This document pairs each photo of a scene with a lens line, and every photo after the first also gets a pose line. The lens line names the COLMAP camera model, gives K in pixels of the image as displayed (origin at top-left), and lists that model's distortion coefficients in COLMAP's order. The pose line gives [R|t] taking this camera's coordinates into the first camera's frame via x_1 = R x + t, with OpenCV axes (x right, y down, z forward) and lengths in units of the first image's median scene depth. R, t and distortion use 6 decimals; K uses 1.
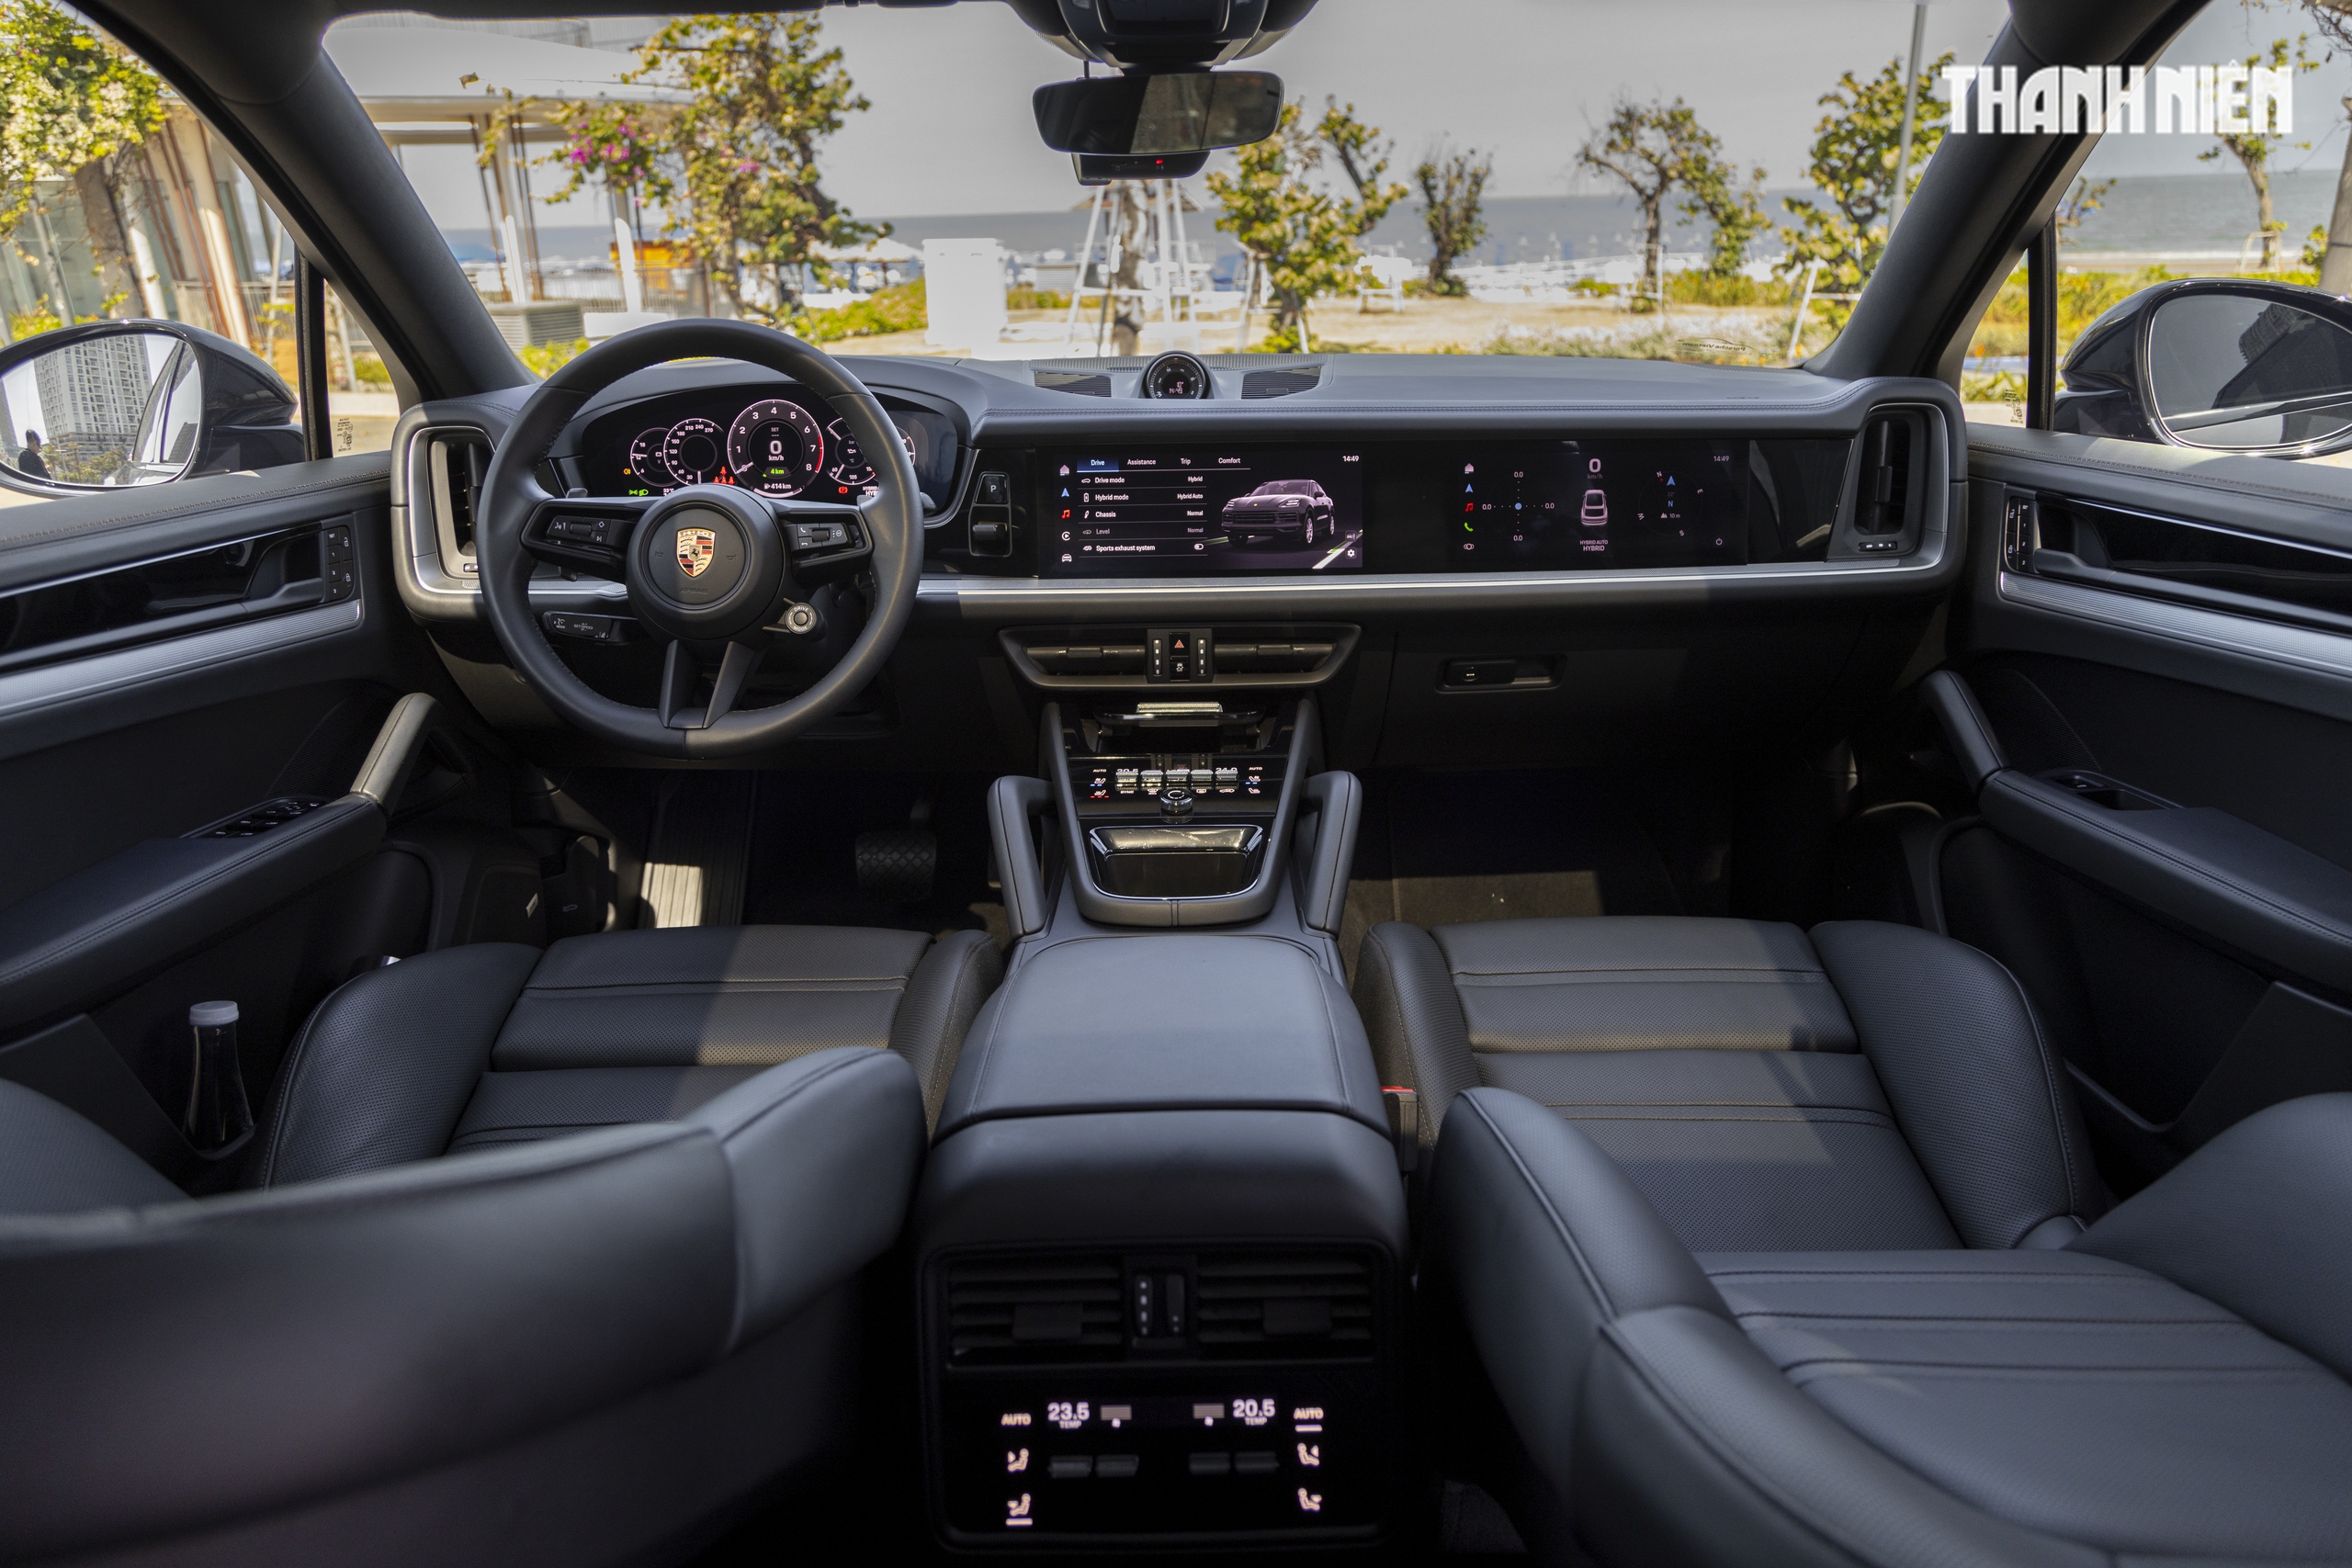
lens RADIAL K [[1522.4, 0, 1176.4], [0, 1522.4, 782.0], [0, 0, 1]] dist [0.001817, 0.012023]
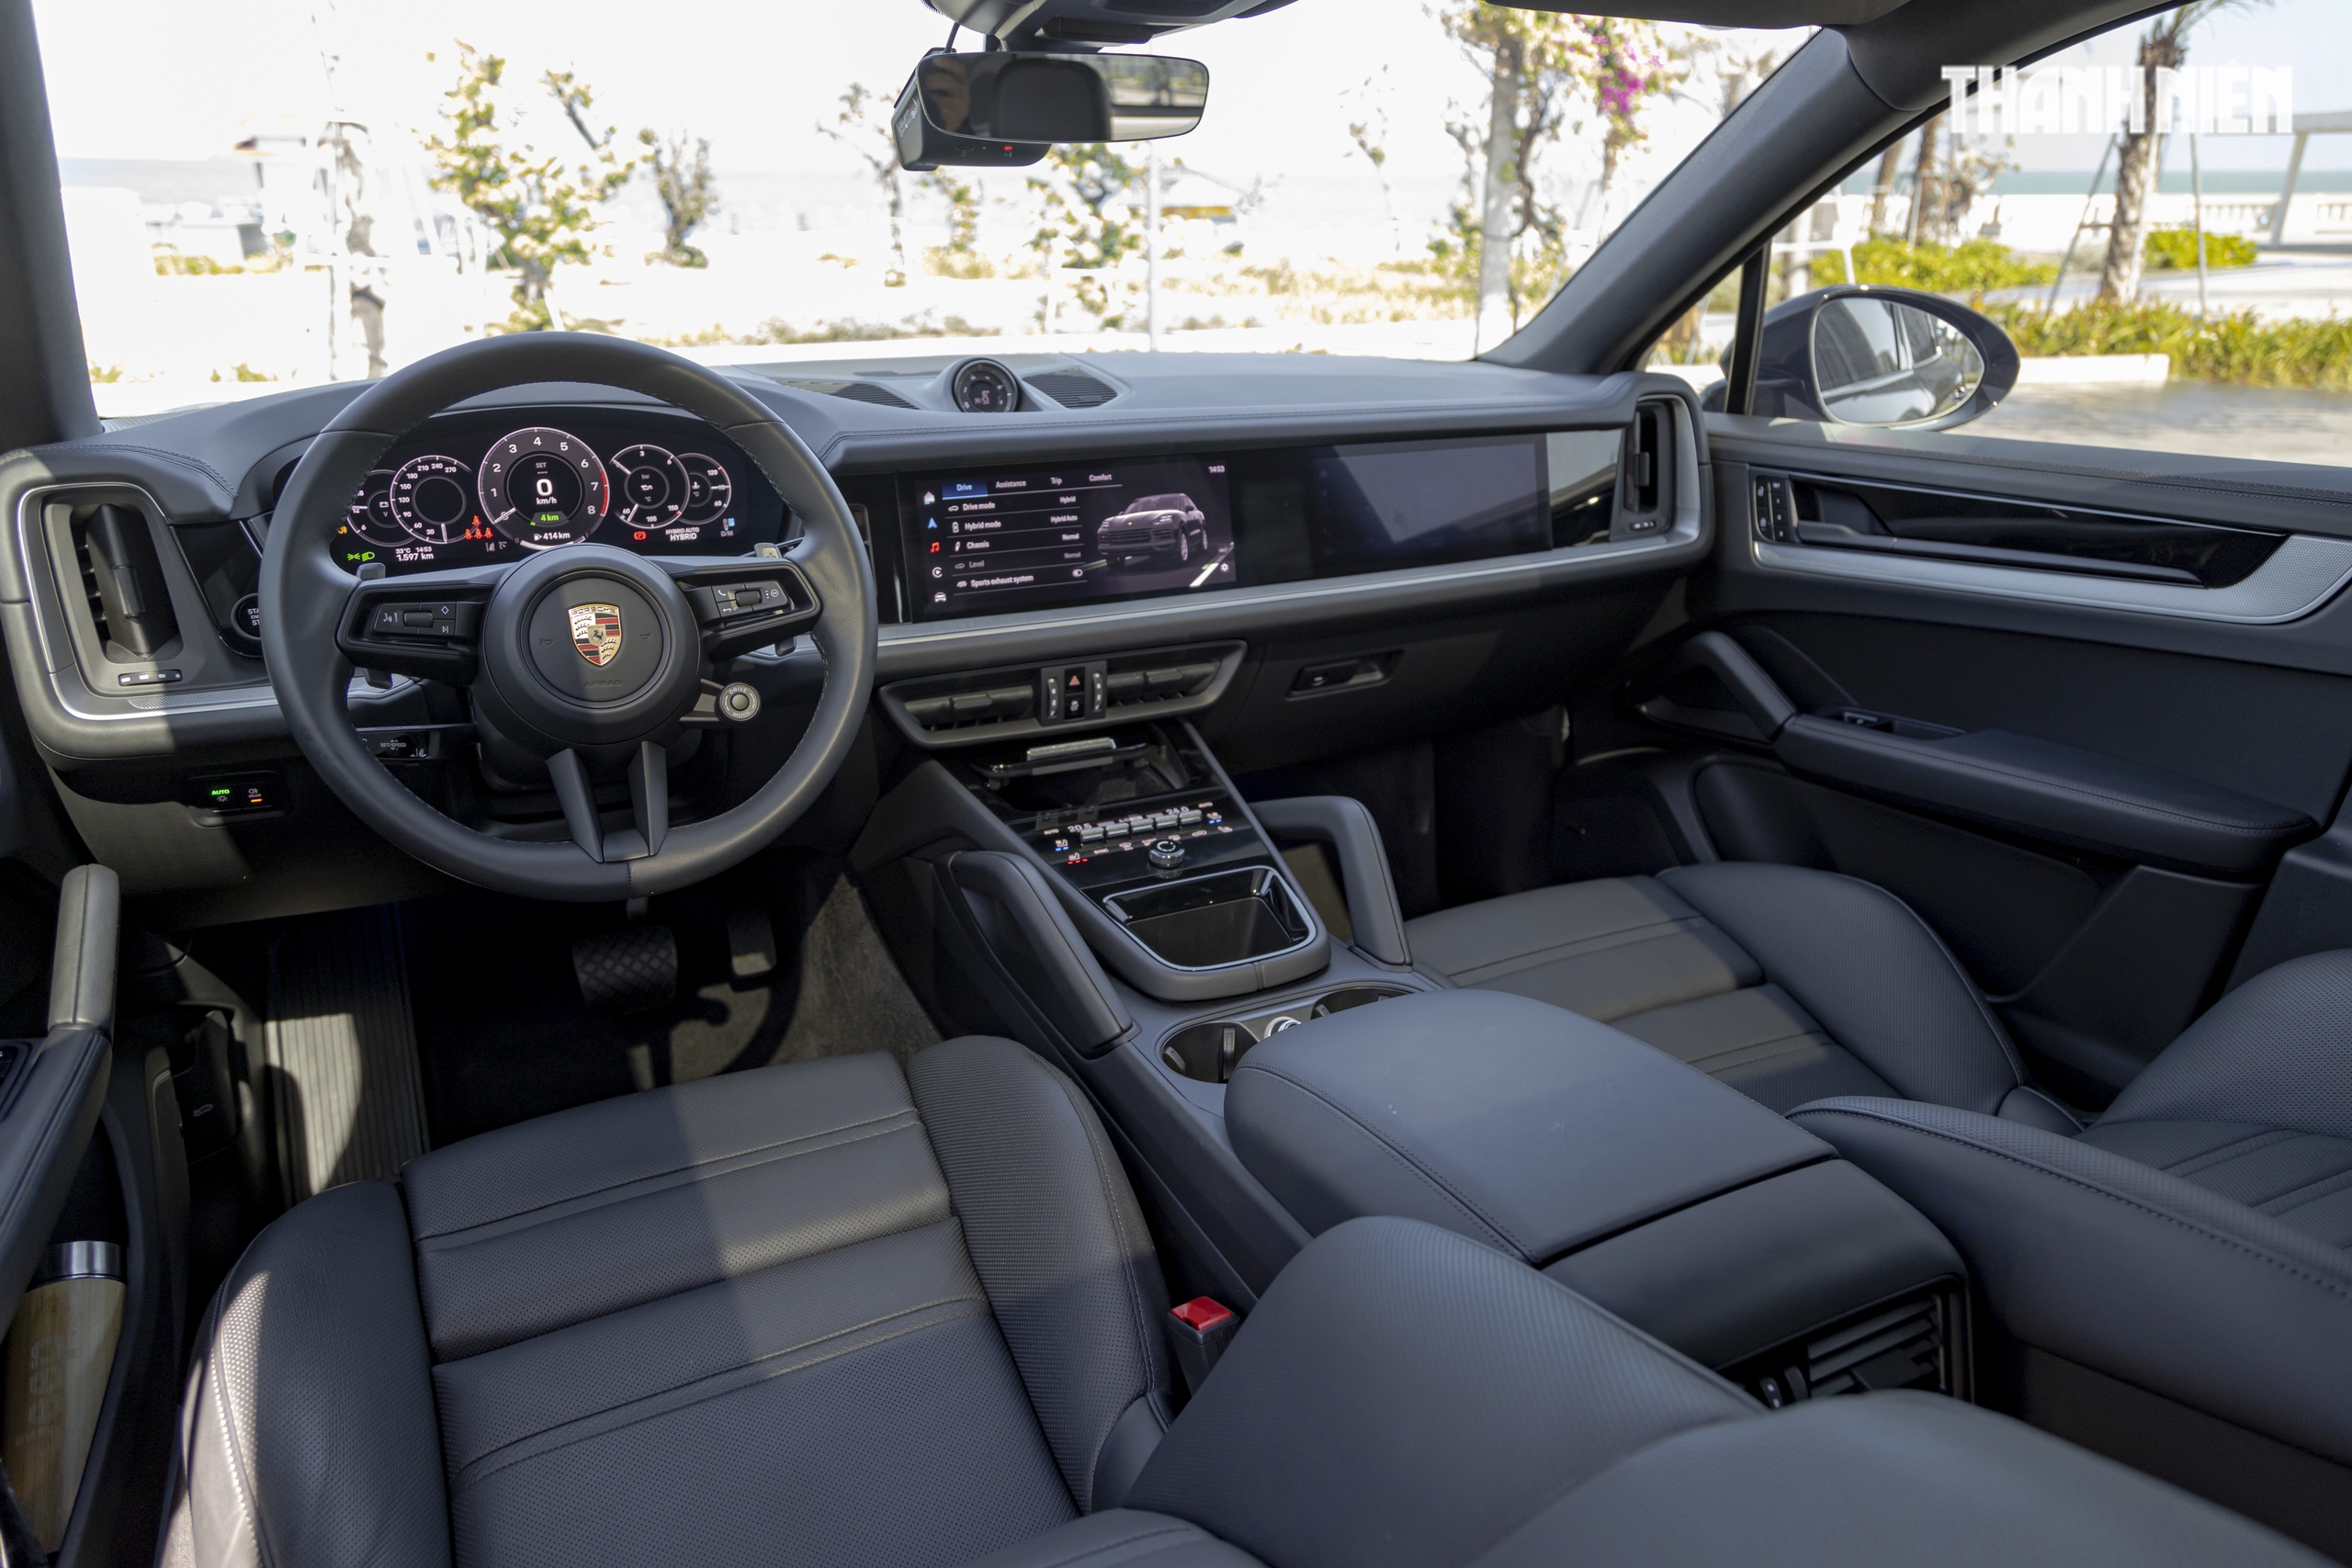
lens RADIAL K [[1522.4, 0, 1180.8], [0, 1522.4, 787.4], [0, 0, 1]] dist [0.001817, 0.012023]
pose [[0.893125, -0.137072, 0.428415, -0.336404], [0.128501, 0.990497, 0.049022, -0.062741], [-0.431063, 0.011269, 0.902251, 0.145847]]
